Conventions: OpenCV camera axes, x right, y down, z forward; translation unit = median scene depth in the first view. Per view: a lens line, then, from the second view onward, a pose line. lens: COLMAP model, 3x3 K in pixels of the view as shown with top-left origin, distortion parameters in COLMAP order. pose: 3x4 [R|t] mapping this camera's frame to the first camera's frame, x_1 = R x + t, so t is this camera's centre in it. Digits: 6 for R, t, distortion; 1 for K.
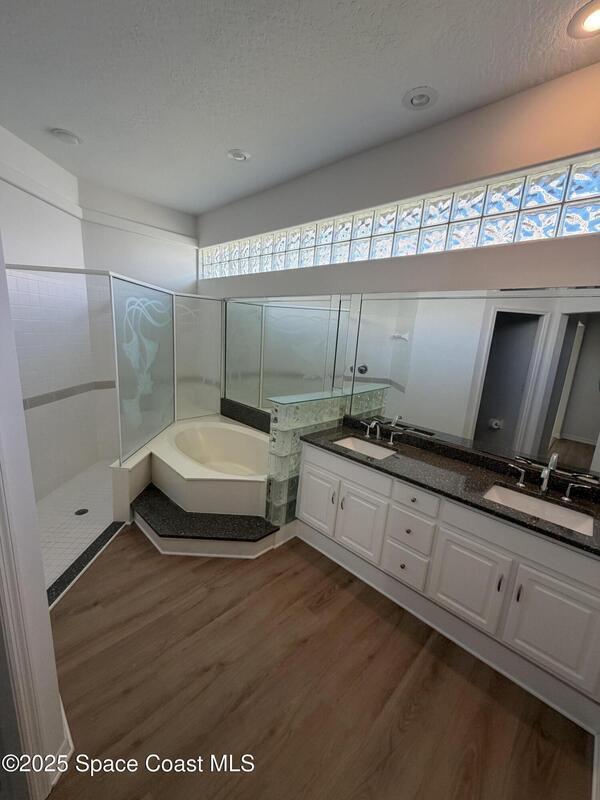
lens RADIAL K [[319.9, 0, 300.8], [0, 319.9, 401.2], [0, 0, 1]] dist [-0.000606, 0.000198]
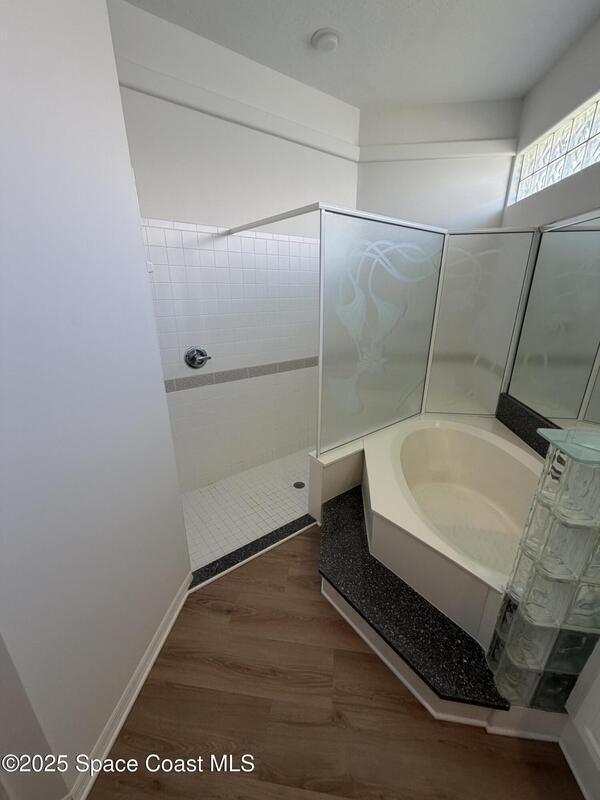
lens RADIAL K [[319.9, 0, 298.2], [0, 319.9, 400.0], [0, 0, 1]] dist [-0.000606, 0.000198]
pose [[0.596860, 0.200171, -0.776975, 0.018967], [-0.132747, 0.979670, 0.150417, -0.056055], [0.791288, 0.013363, 0.611298, 0.416566]]
